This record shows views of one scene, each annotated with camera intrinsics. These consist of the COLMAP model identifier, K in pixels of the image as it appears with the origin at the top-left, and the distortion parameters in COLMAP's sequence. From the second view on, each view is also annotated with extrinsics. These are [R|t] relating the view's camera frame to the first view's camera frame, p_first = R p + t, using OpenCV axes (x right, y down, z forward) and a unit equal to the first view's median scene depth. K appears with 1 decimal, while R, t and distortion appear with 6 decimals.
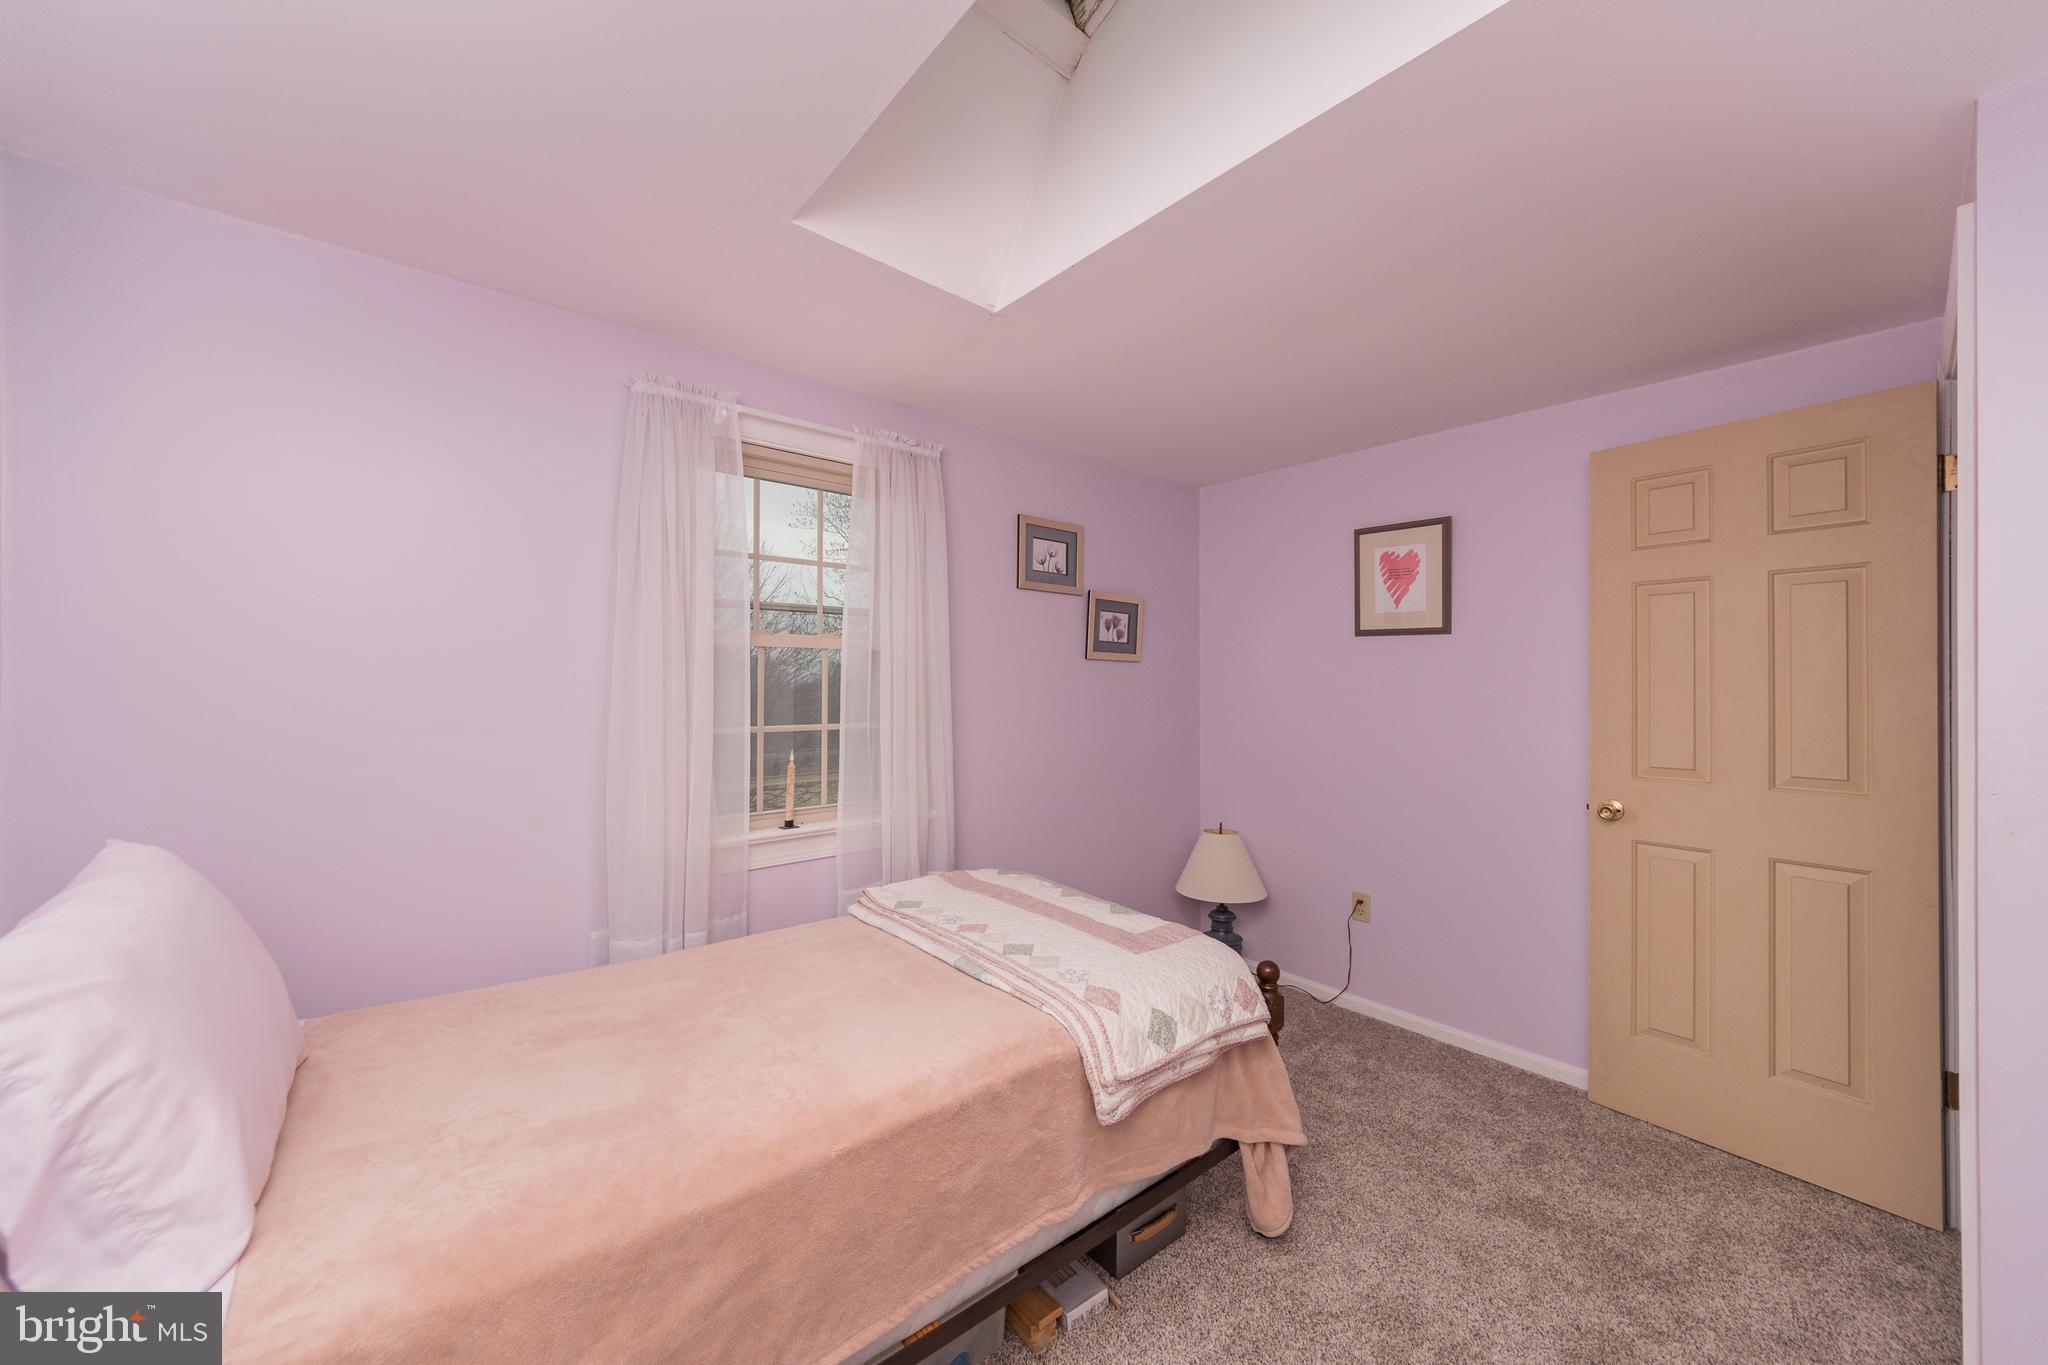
lens RADIAL K [[754.5, 0, 1036.2], [0, 754.5, 678.5], [0, 0, 1]] dist [0.002729, 0.000405]
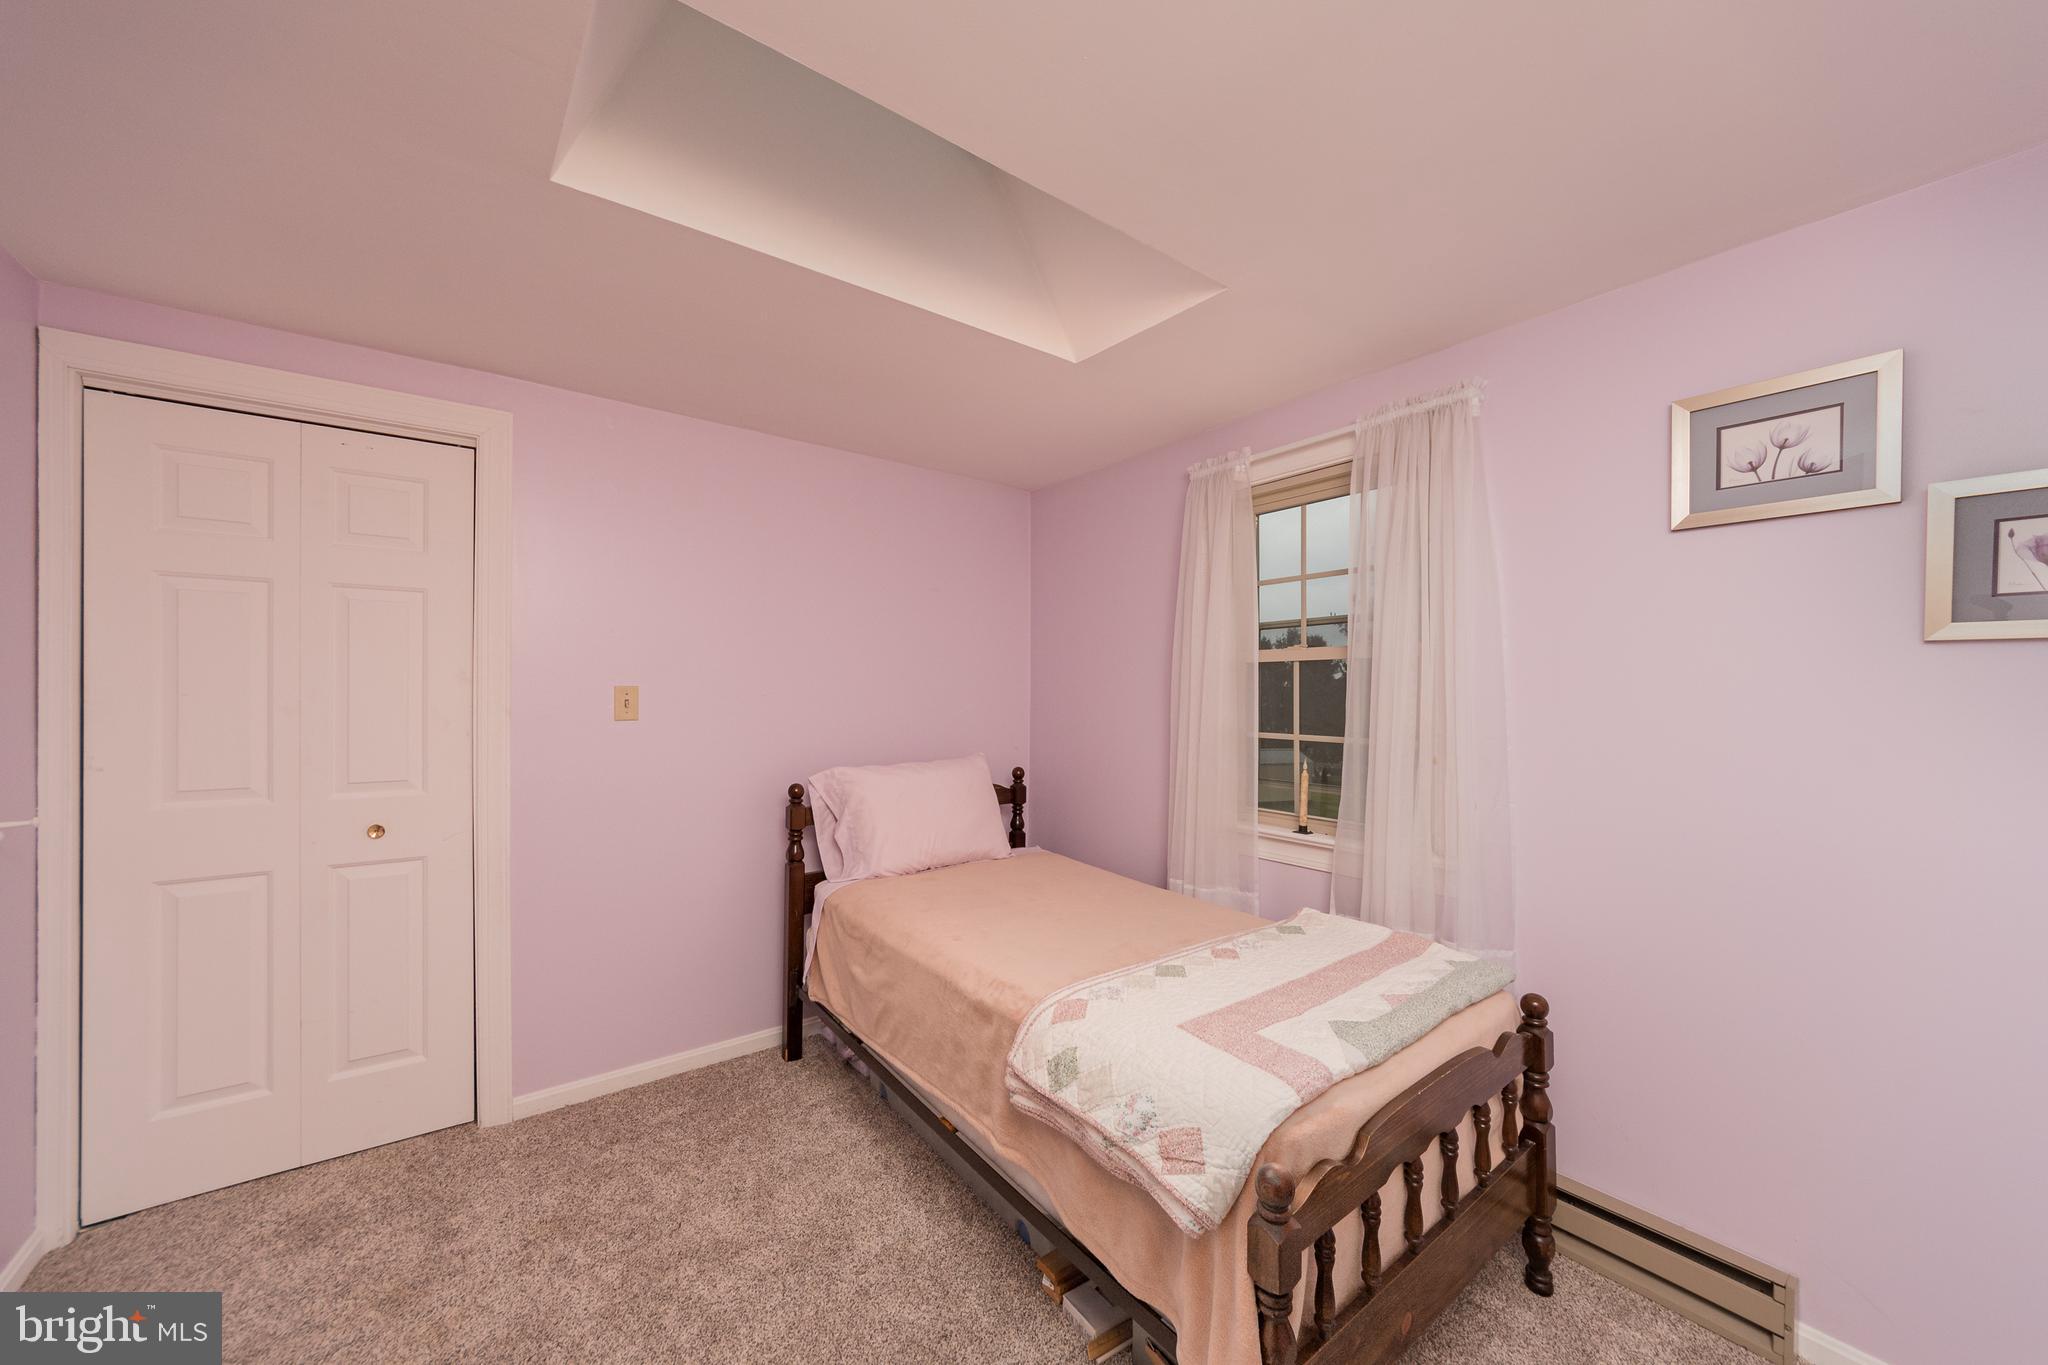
lens RADIAL K [[734.2, 0, 1028.3], [0, 734.2, 692.7], [0, 0, 1]] dist [0.001581, 0.000091]
pose [[-0.052122, -0.005099, -0.998628, 0.719765], [0.001749, 0.999985, -0.005197, 0.007995], [0.998639, -0.002018, -0.052113, 0.680950]]
